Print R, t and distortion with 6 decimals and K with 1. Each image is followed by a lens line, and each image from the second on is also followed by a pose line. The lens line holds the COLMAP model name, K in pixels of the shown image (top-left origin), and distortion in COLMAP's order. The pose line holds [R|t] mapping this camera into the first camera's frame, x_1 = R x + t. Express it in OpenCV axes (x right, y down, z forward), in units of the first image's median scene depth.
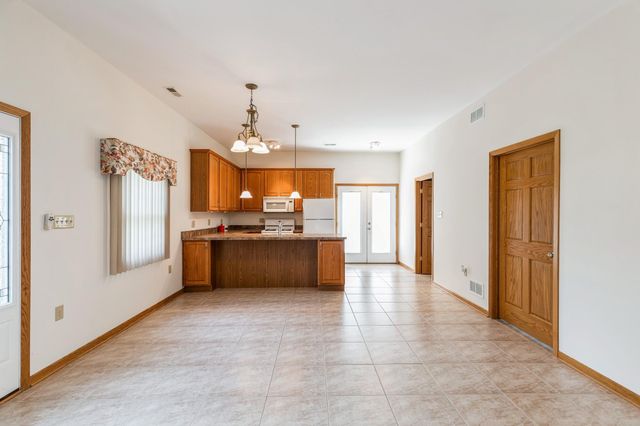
lens RADIAL K [[305.6, 0, 321.1], [0, 305.6, 212.4], [0, 0, 1]] dist [-0.022426, -0.000622]
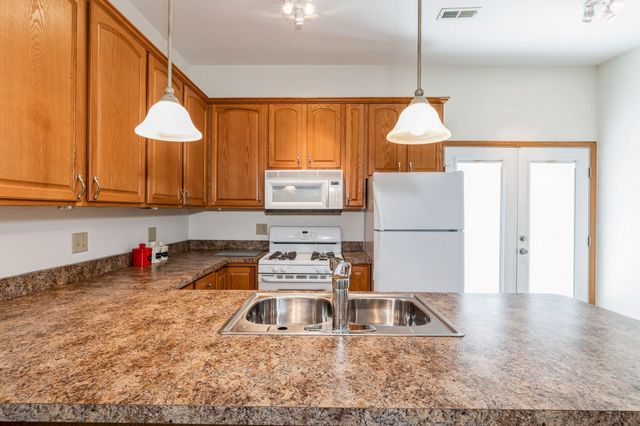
lens RADIAL K [[305.6, 0, 319.1], [0, 305.6, 214.3], [0, 0, 1]] dist [-0.022426, -0.000622]
pose [[0.998936, 0.006077, -0.045712, -0.099704], [-0.005733, 0.999954, 0.007652, 0.002596], [0.045756, -0.007382, 0.998925, 0.599626]]
